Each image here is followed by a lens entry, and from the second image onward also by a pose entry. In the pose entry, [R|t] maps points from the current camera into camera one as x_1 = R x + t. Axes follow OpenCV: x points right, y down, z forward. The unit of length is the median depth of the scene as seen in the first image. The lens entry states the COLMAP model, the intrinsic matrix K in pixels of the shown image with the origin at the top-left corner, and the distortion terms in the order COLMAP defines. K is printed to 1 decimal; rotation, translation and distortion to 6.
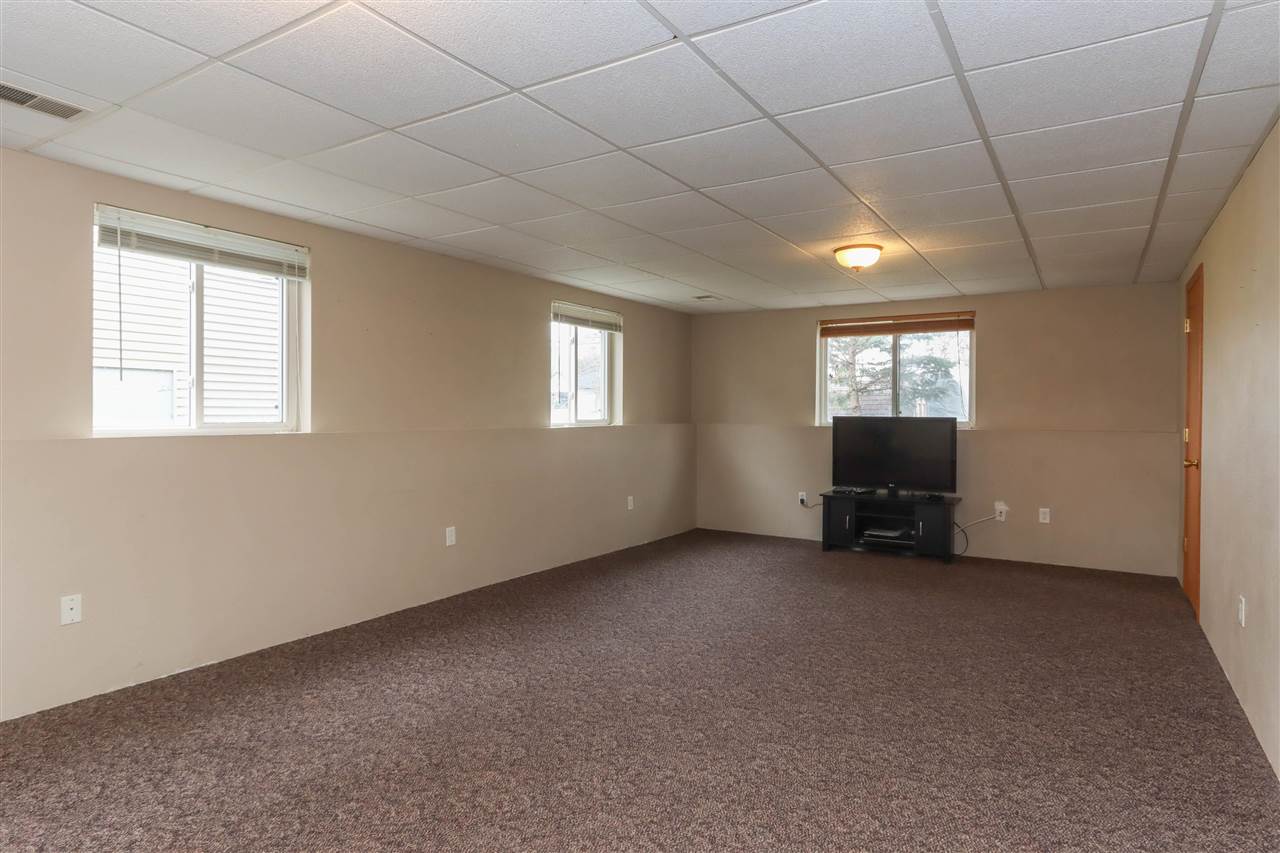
lens RADIAL K [[698.3, 0, 639.9], [0, 698.3, 426.3], [0, 0, 1]] dist [-0.005398, 0.002225]
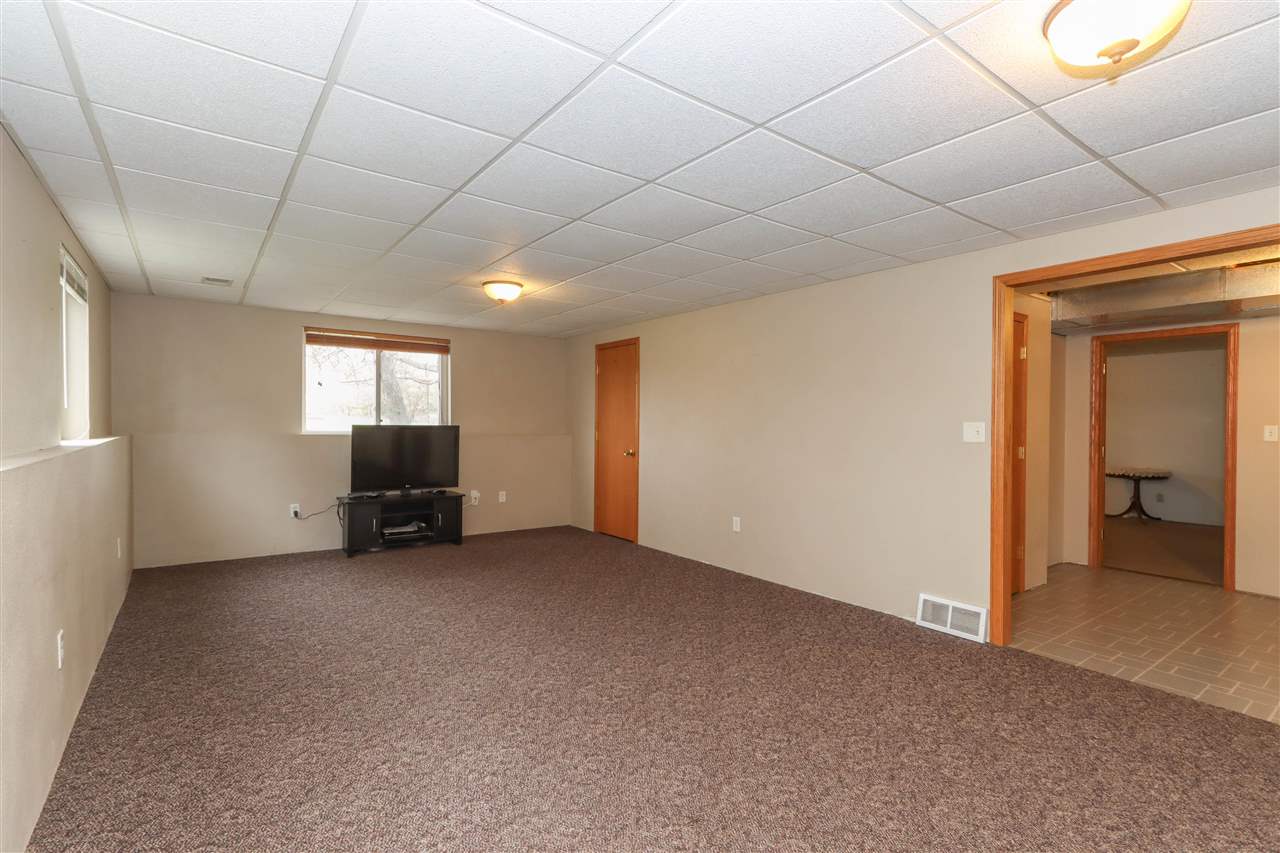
lens RADIAL K [[595.7, 0, 637.8], [0, 595.7, 428.5], [0, 0, 1]] dist [0.002388, 0.006481]
pose [[0.386213, -0.010237, 0.922353, -0.384451], [0.010471, 0.999923, 0.006714, -0.010775], [-0.922350, 0.007066, 0.386290, 0.285756]]
